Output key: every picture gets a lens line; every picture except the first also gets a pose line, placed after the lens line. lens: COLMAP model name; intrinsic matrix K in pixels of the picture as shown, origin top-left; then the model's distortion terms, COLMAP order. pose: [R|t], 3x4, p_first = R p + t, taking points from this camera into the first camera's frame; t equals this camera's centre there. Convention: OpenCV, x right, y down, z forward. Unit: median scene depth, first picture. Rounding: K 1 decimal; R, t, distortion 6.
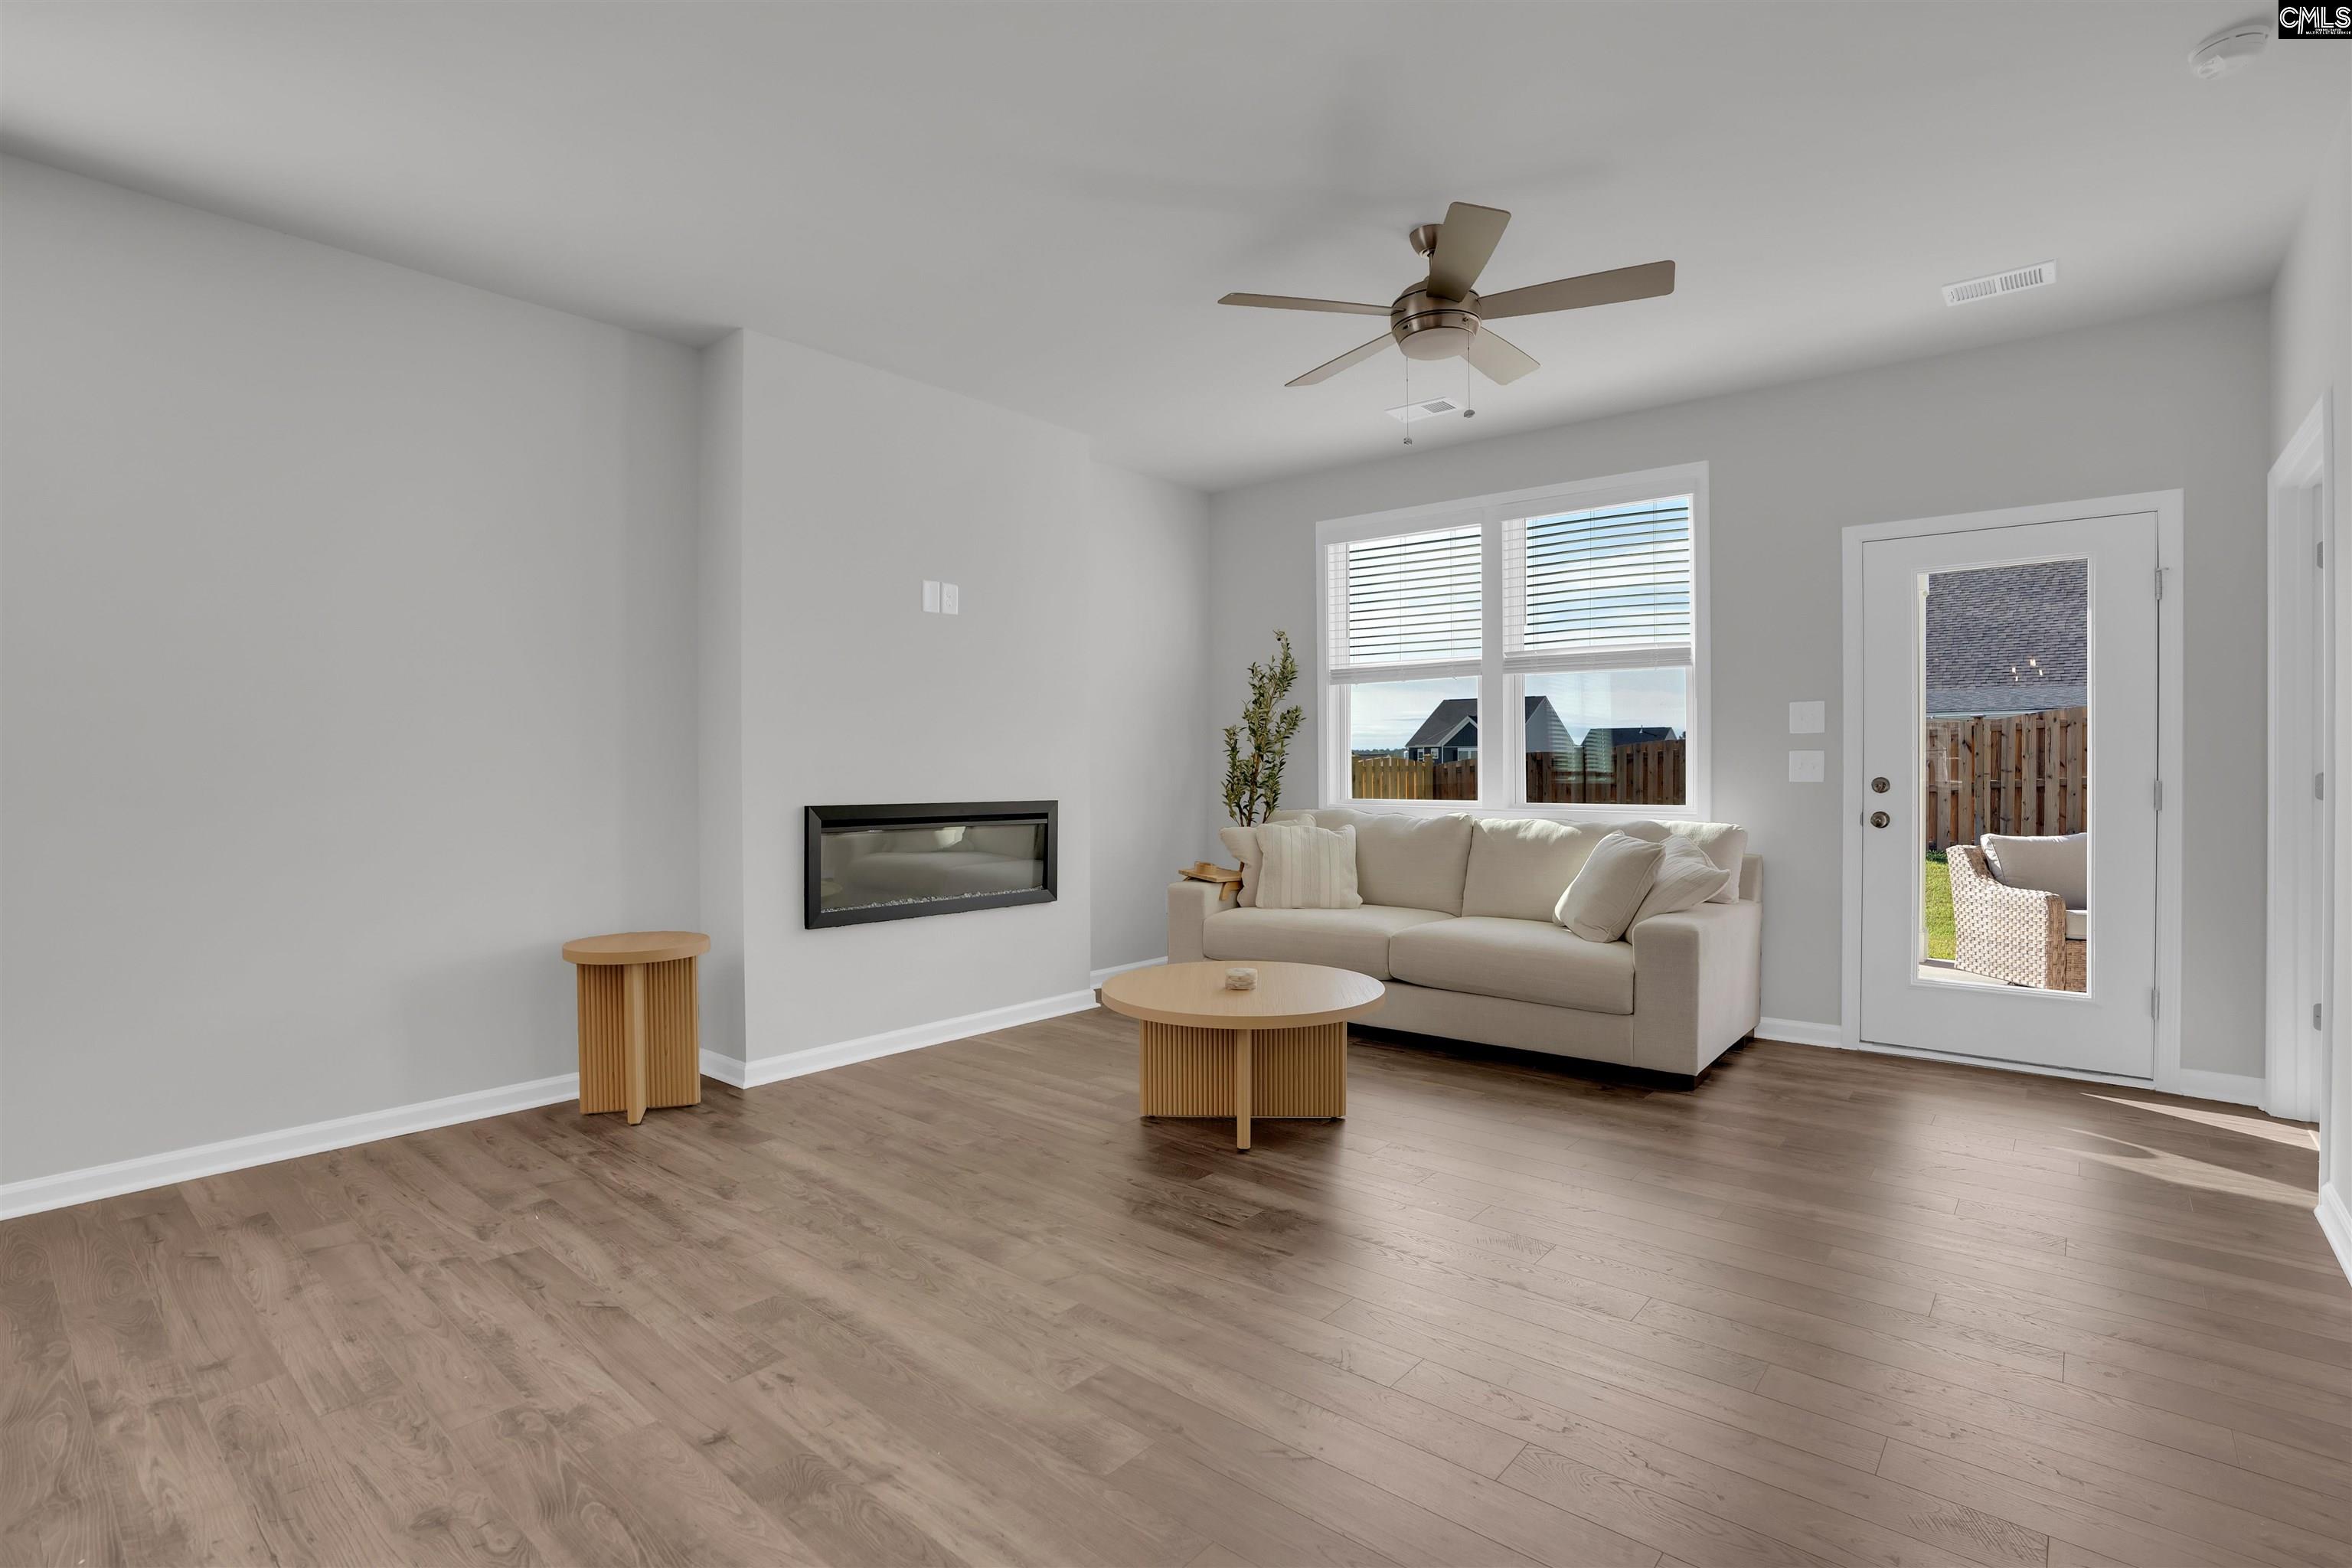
lens RADIAL K [[1109.6, 0, 1188.8], [0, 1109.6, 775.7], [0, 0, 1]] dist [-0.061754, 0.020316]
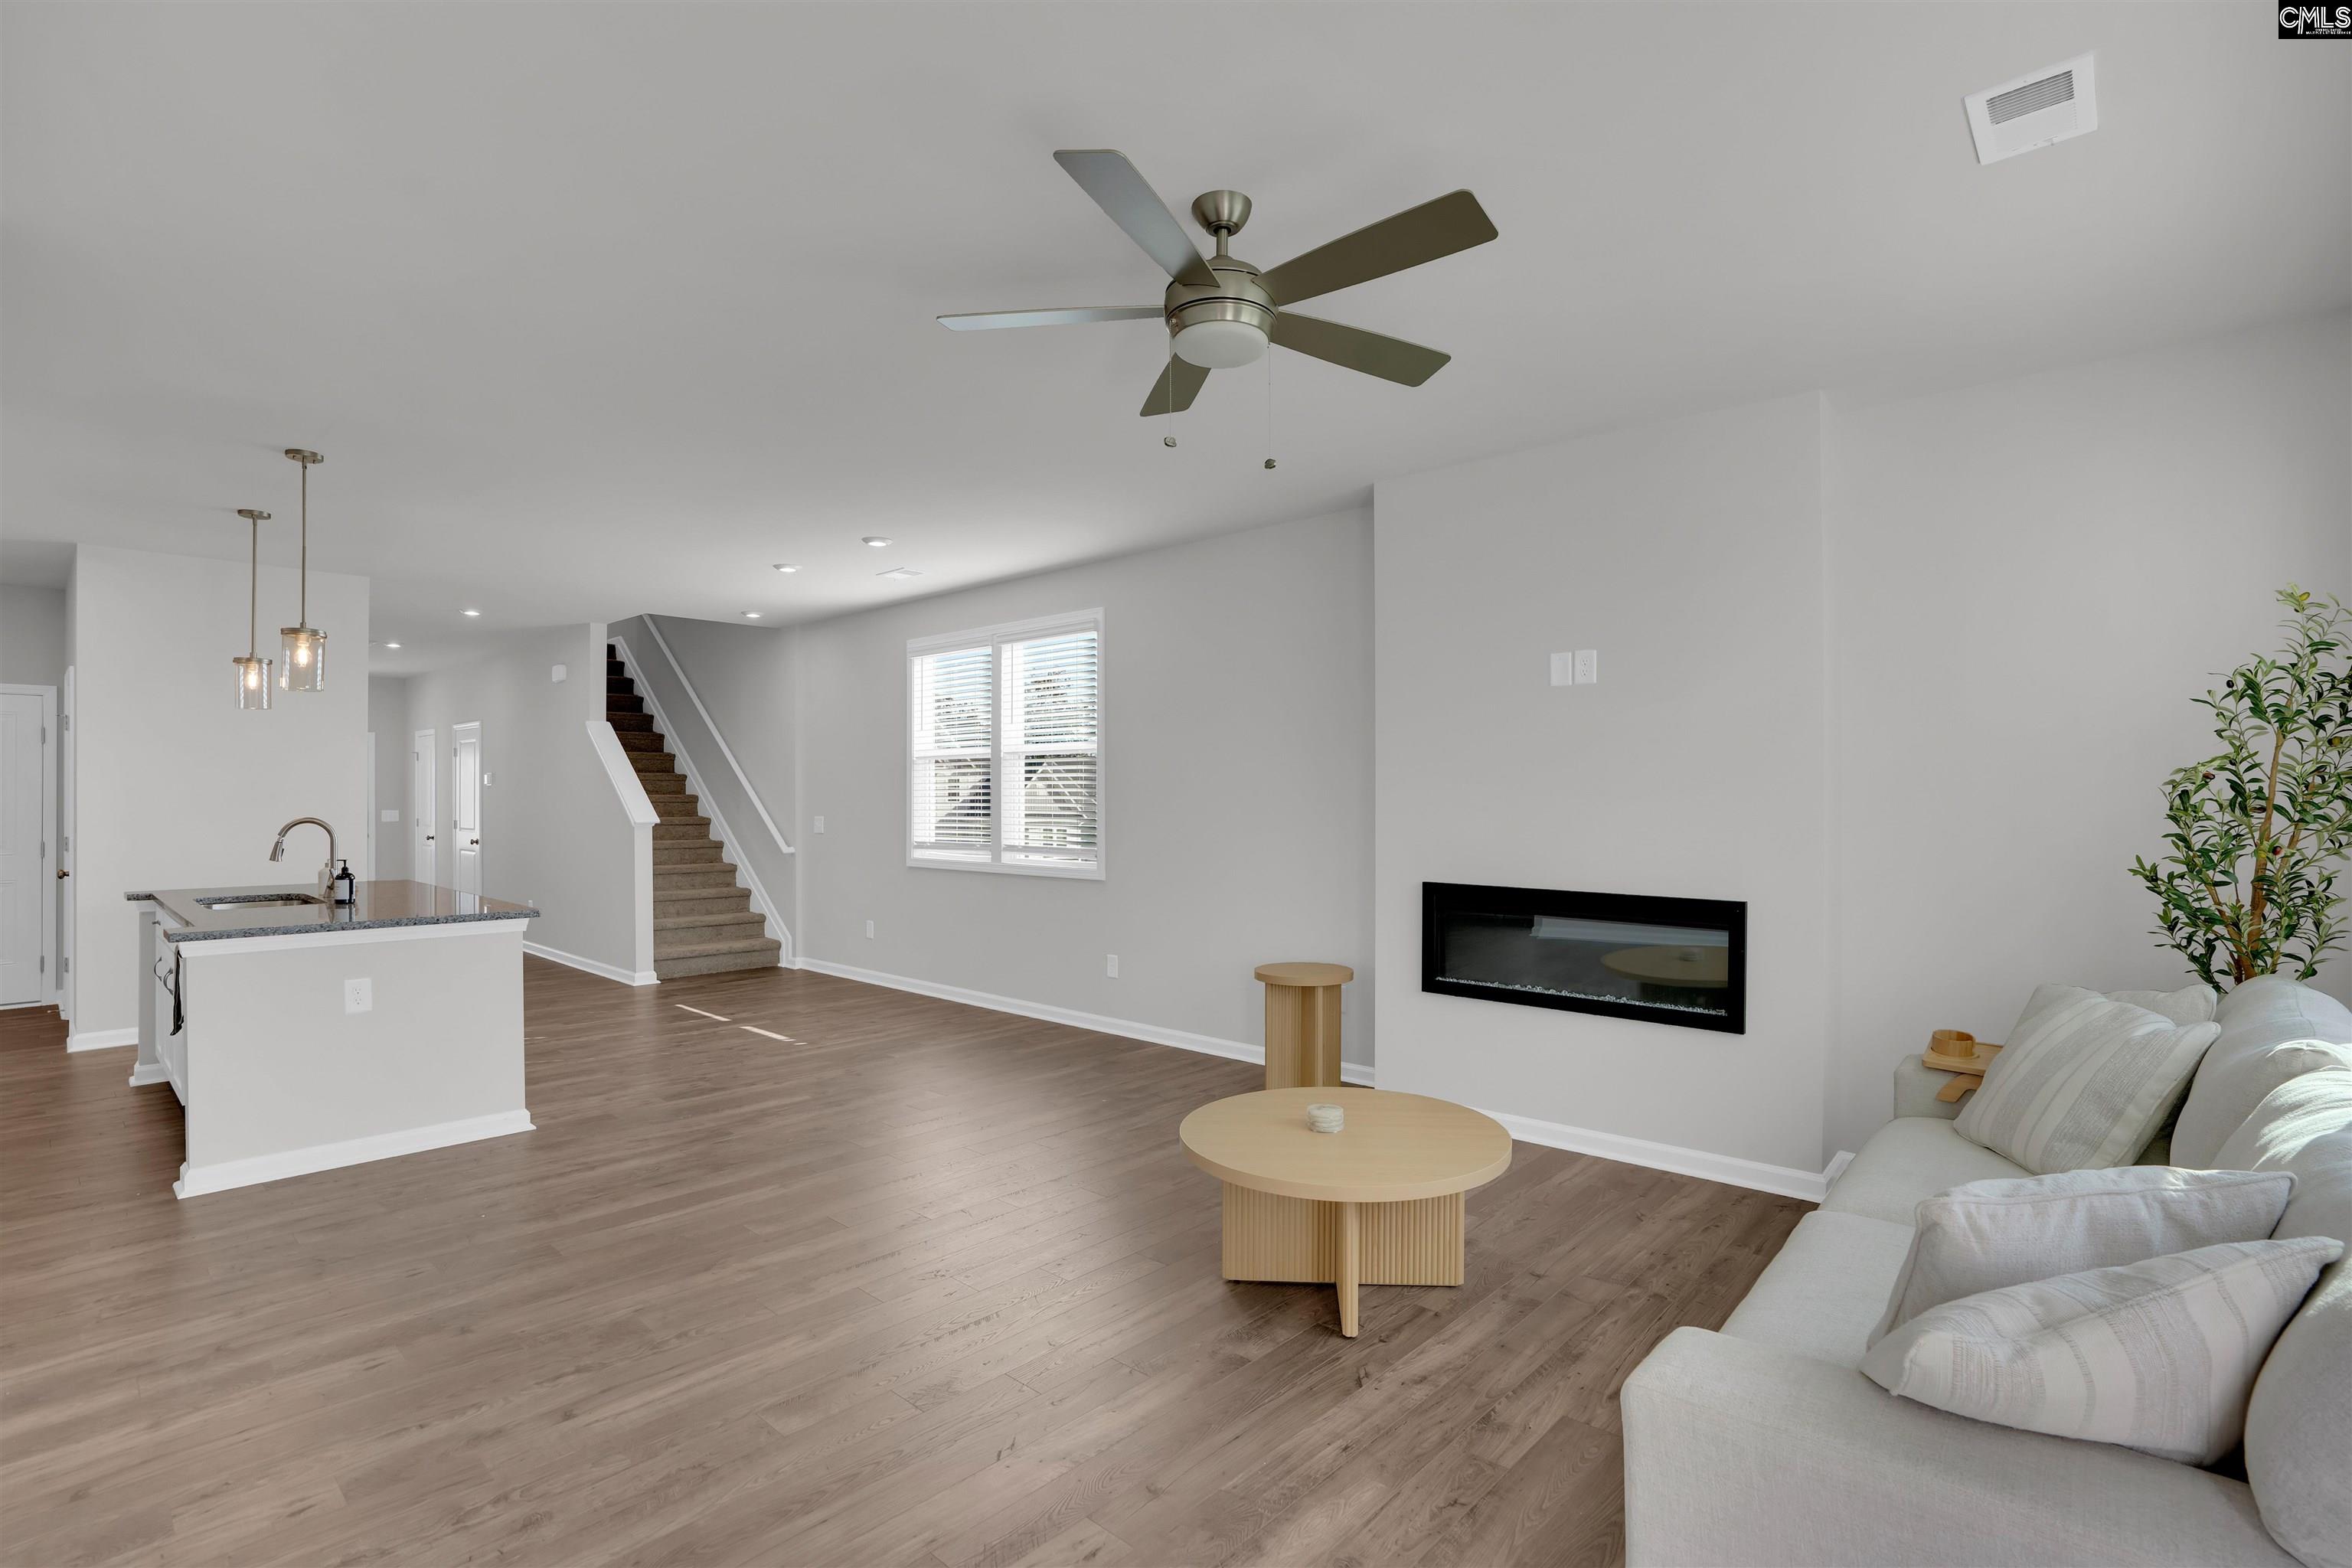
lens RADIAL K [[1161.1, 0, 1188.1], [0, 1161.1, 784.8], [0, 0, 1]] dist [-0.063724, 0.034917]
pose [[-0.043238, -0.004768, -0.999053, 0.758987], [-0.004986, 0.999977, -0.004557, -0.057660], [0.999052, 0.004784, -0.043261, 0.724813]]
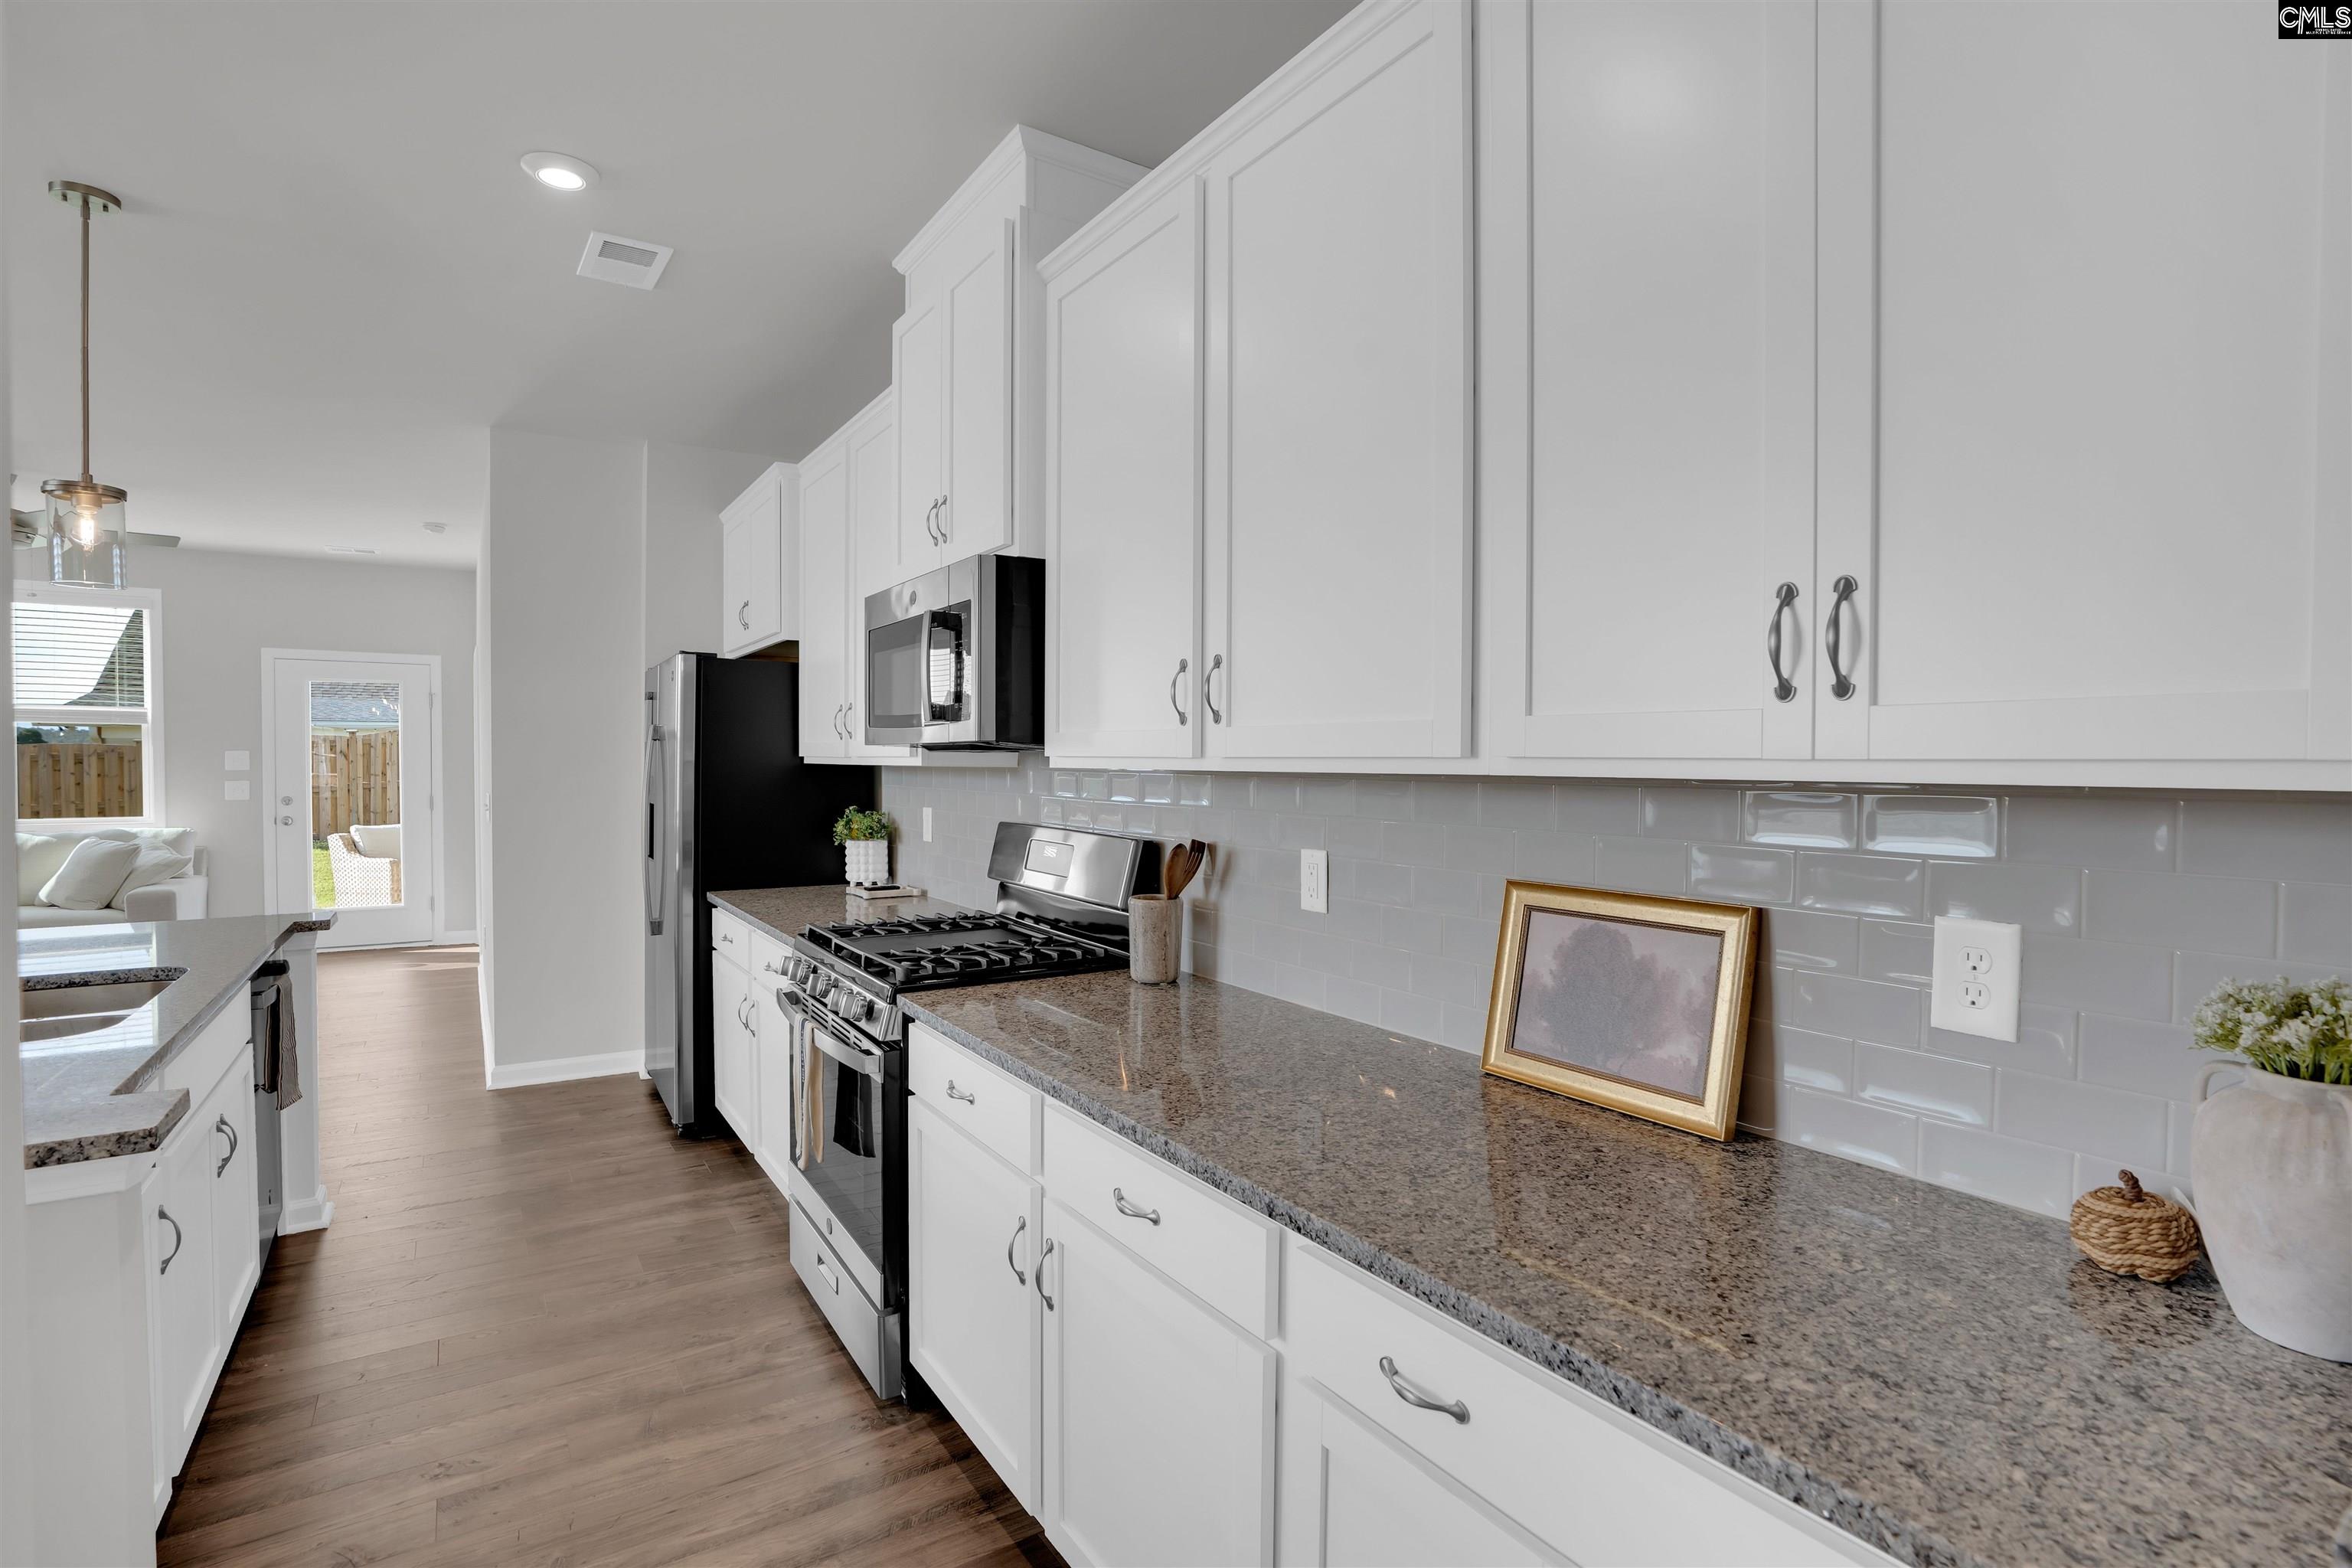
lens RADIAL K [[1109.6, 0, 1188.8], [0, 1109.6, 775.7], [0, 0, 1]] dist [-0.061754, 0.020316]
pose [[0.279631, -0.012291, 0.960029, -0.562625], [0.002439, 0.999924, 0.012091, -0.045313], [-0.960104, -0.001039, 0.279640, -0.803335]]
